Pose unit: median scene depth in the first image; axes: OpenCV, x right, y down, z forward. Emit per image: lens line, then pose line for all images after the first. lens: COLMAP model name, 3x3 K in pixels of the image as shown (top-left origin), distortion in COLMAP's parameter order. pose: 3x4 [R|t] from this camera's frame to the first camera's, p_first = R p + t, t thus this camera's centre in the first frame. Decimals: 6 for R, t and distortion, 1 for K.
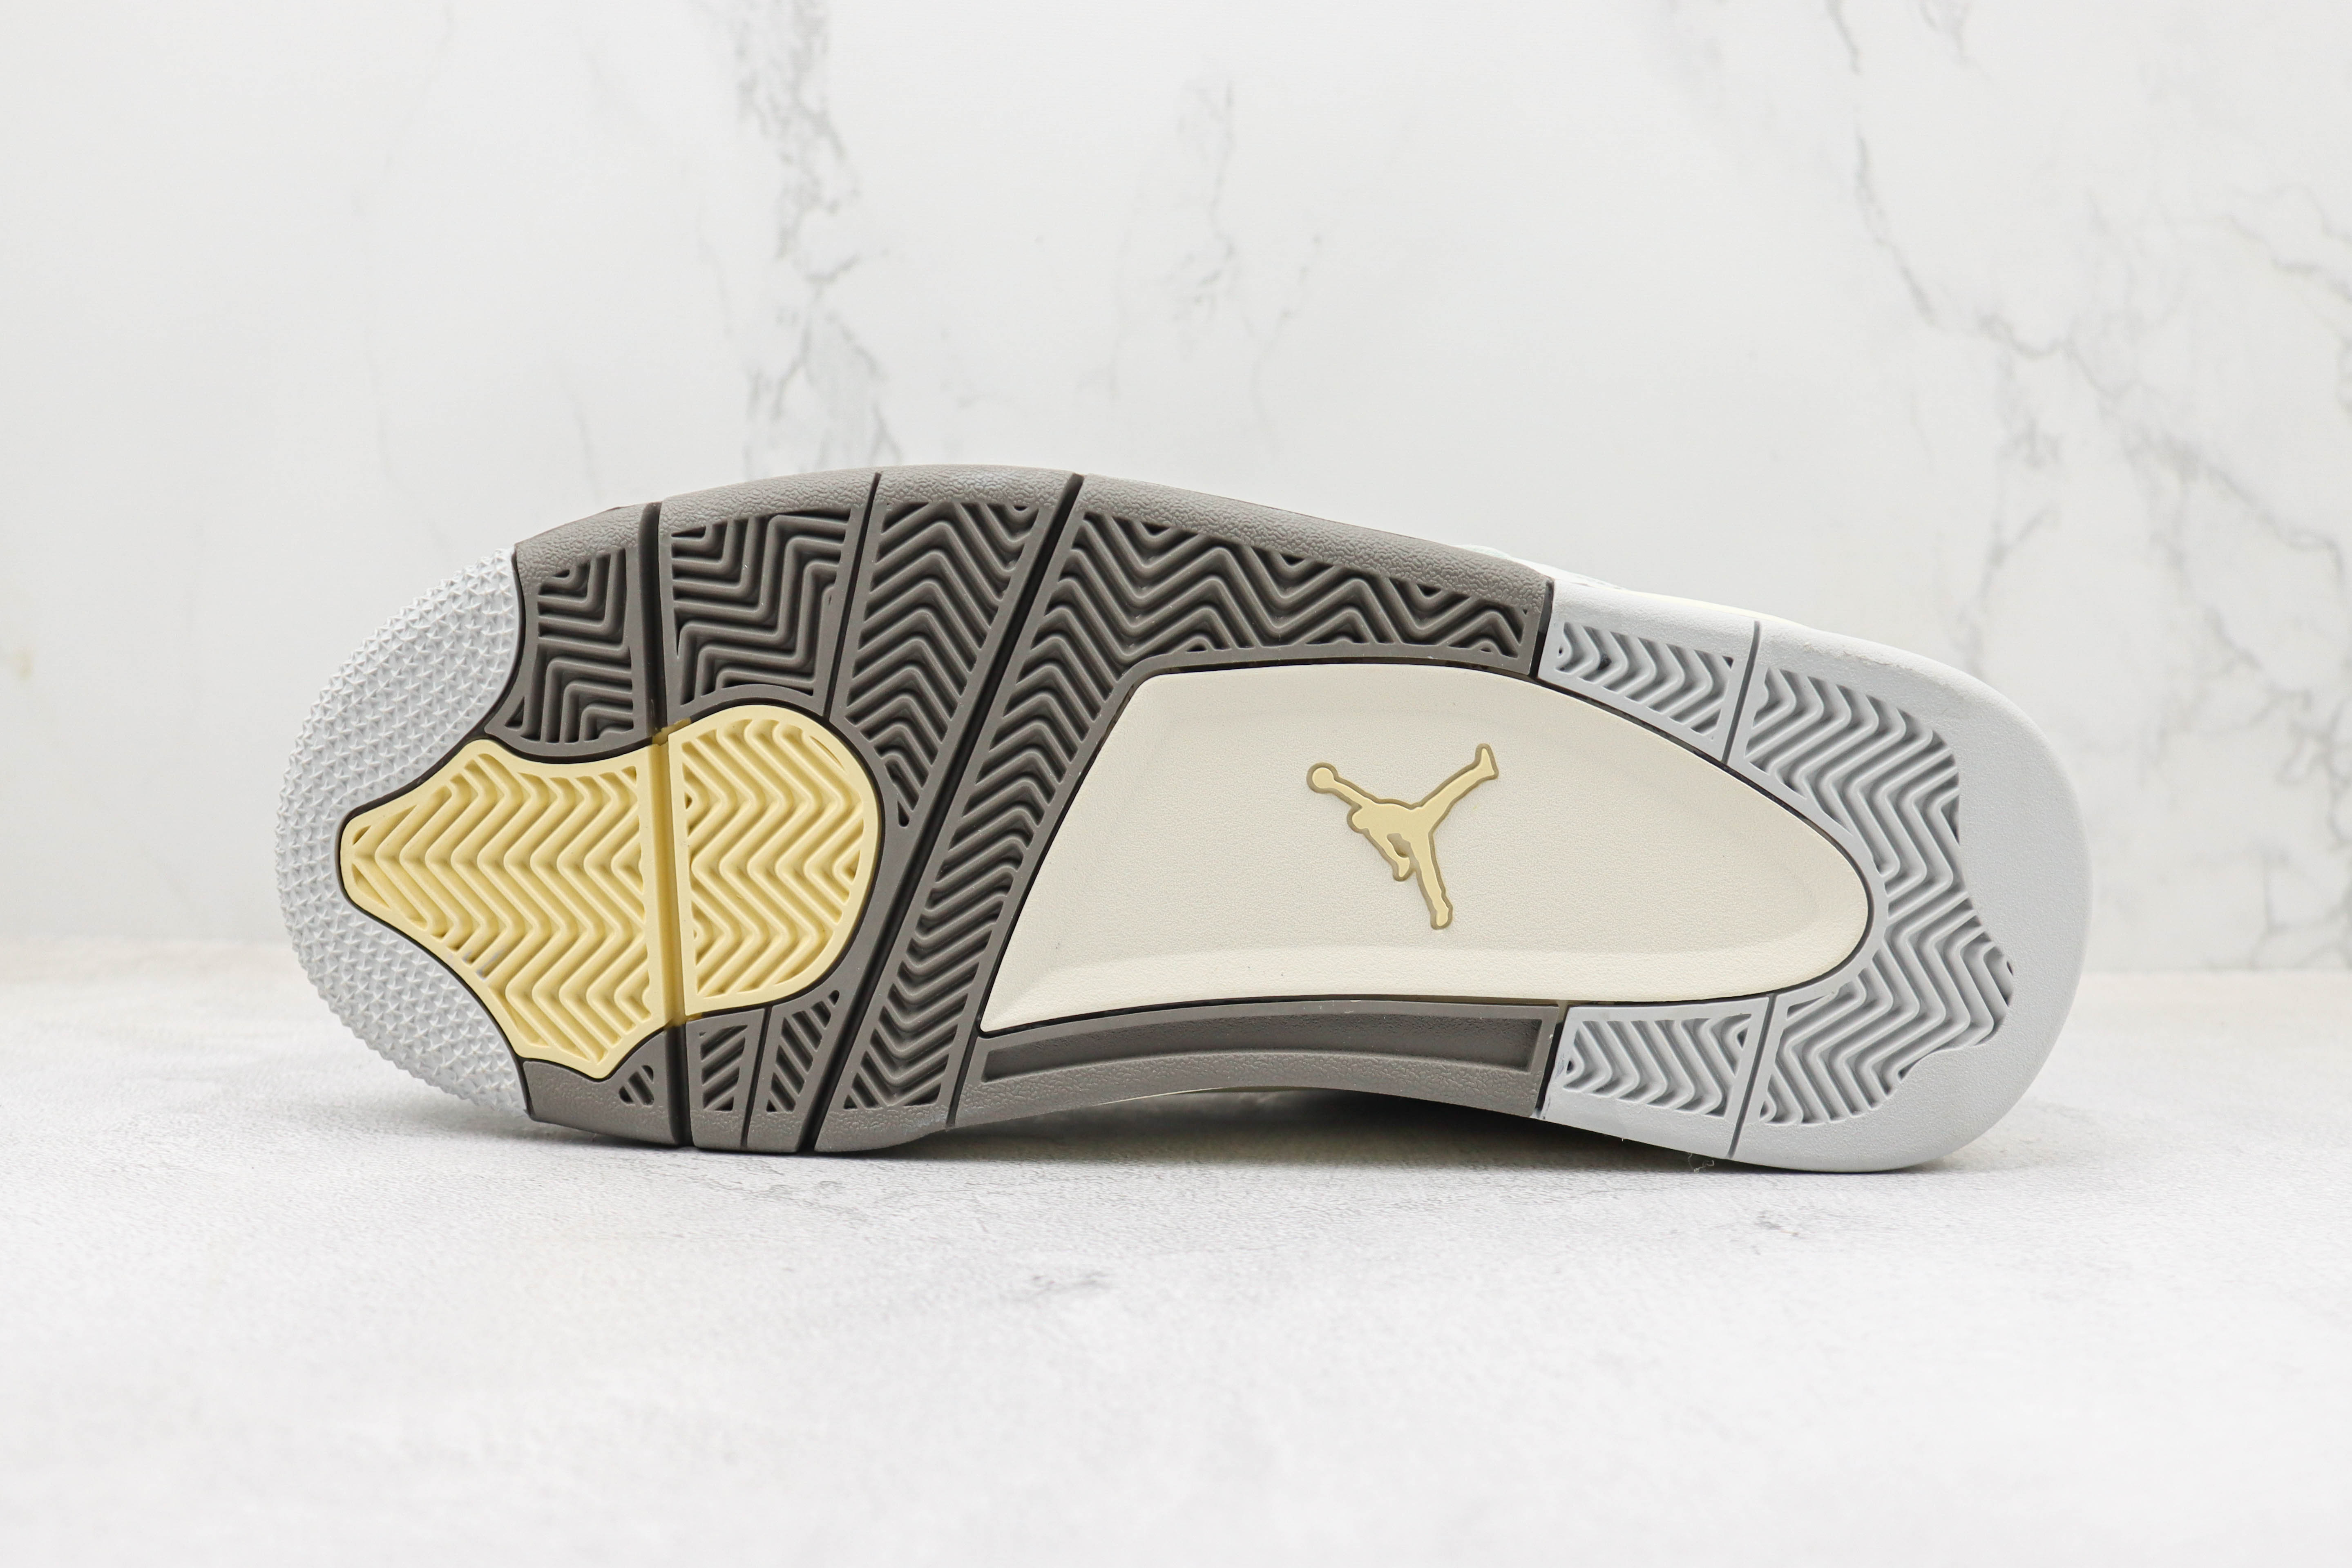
lens RADIAL K [[2165.2, 0, 1135.4], [0, 2165.2, 880.2], [0, 0, 1]] dist [-0.004986, 0.000000]
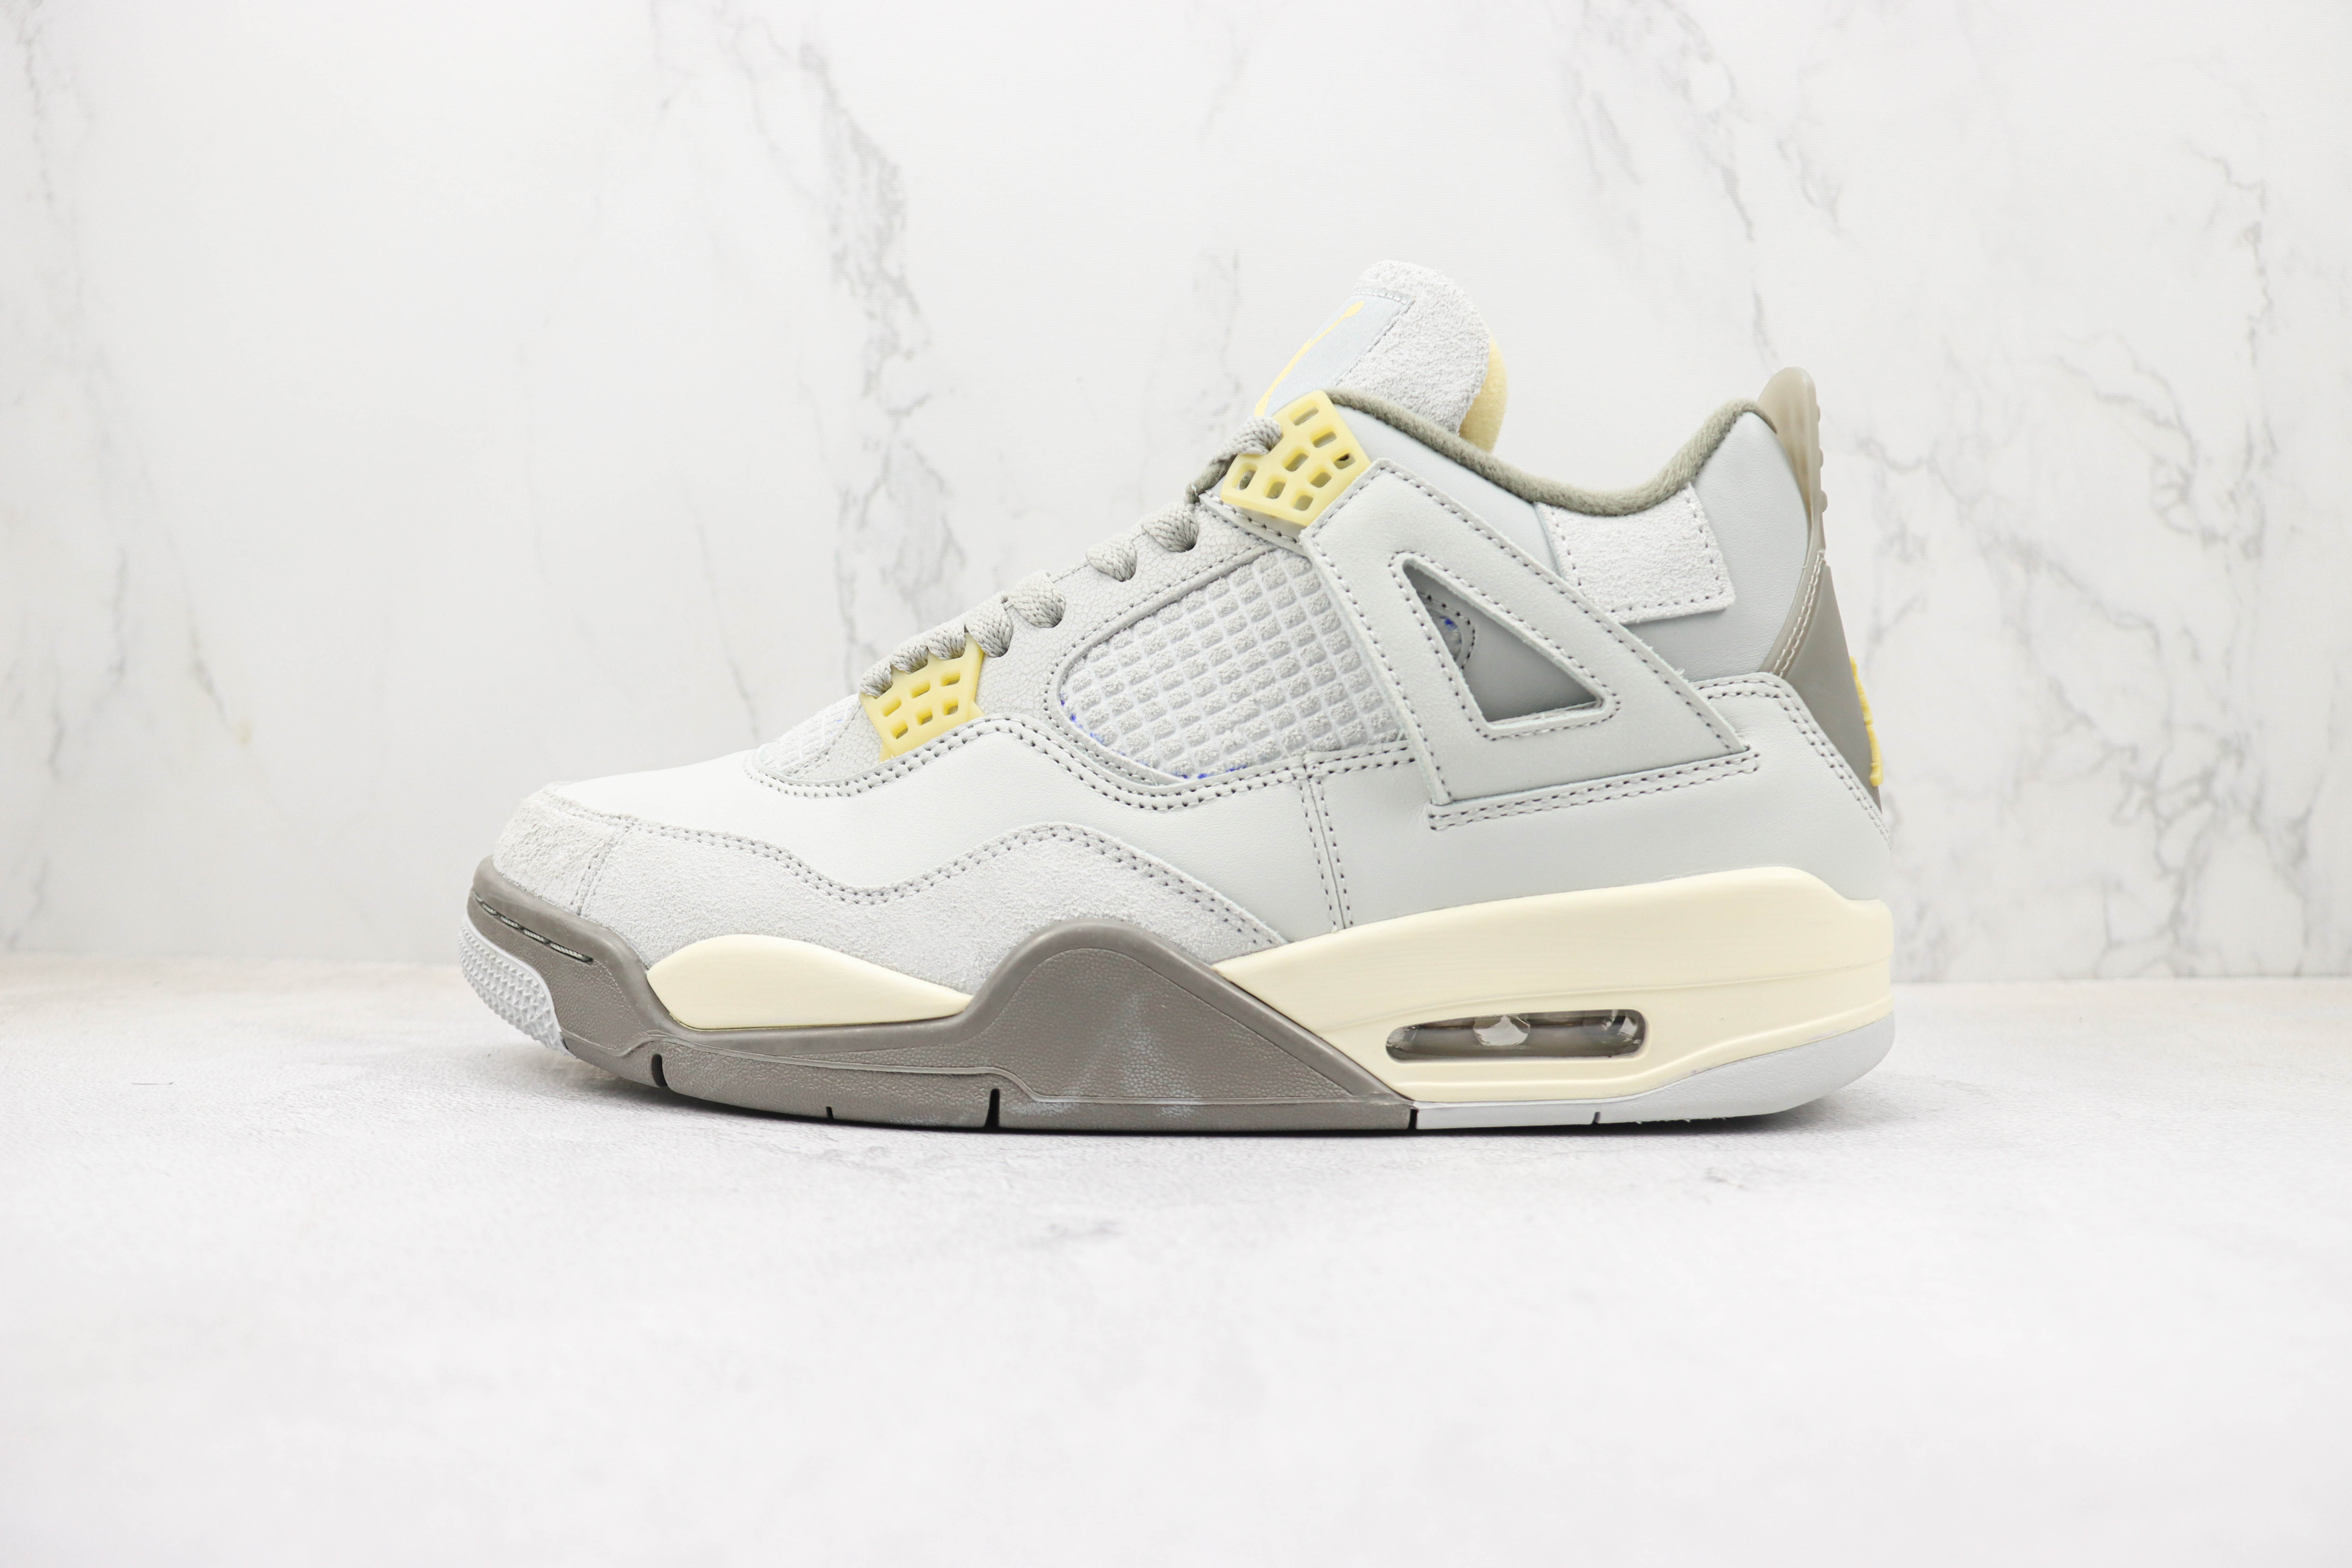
lens RADIAL K [[2009.1, 0, 1115.3], [0, 2009.1, 742.0], [0, 0, 1]] dist [-0.070500, 0.033191]
pose [[0.999936, -0.004281, -0.010452, -0.013706], [0.003725, 0.998605, -0.052678, -0.034688], [0.010663, 0.052636, 0.998557, -0.105730]]
